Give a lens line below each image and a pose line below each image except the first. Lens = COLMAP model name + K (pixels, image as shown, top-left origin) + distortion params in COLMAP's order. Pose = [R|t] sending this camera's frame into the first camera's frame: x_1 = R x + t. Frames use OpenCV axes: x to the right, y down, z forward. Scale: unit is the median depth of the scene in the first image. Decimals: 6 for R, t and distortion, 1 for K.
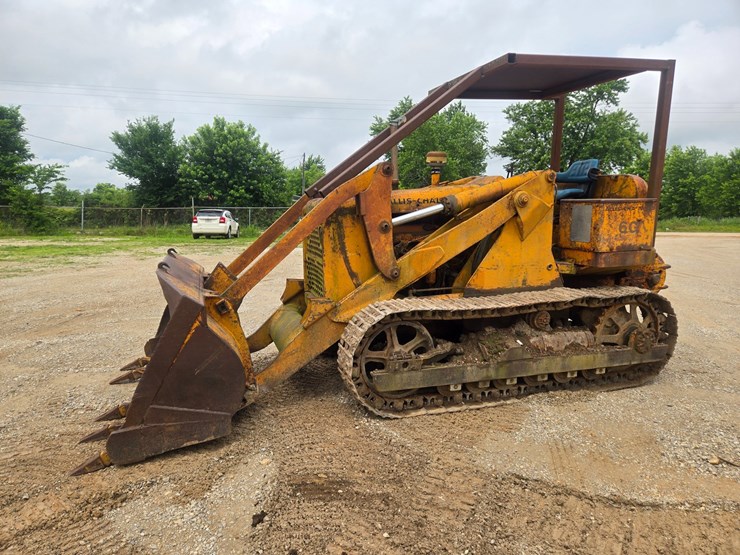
lens RADIAL K [[497.2, 0, 352.0], [0, 497.2, 280.7], [0, 0, 1]] dist [0.091253, -0.068156]
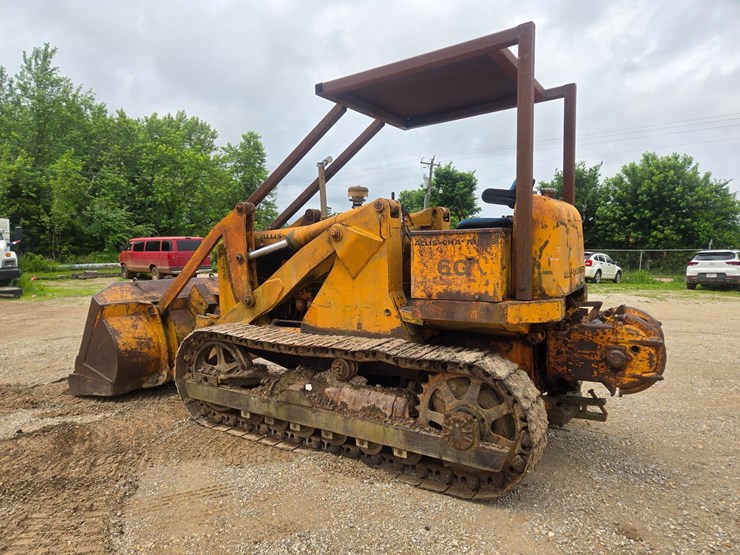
lens RADIAL K [[489.1, 0, 355.7], [0, 489.1, 280.4], [0, 0, 1]] dist [0.084719, -0.067138]
pose [[0.638920, 0.049501, -0.767679, 1.012487], [-0.115536, 0.992783, -0.032142, -0.048928], [0.760547, 0.109231, 0.640029, 0.447960]]
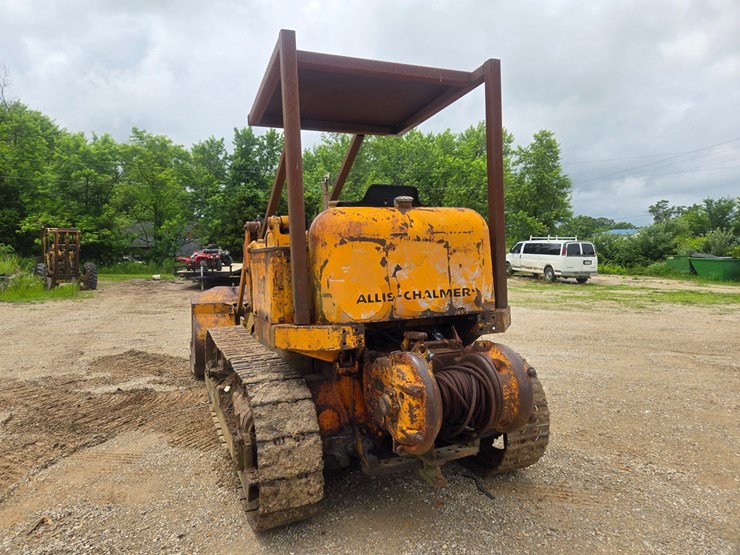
lens RADIAL K [[488.4, 0, 359.6], [0, 488.4, 267.3], [0, 0, 1]] dist [0.084808, -0.063214]
pose [[0.071398, 0.029468, -0.997013, 1.272016], [-0.141873, 0.989701, 0.019092, -0.167959], [0.987307, 0.140086, 0.074843, 1.097994]]
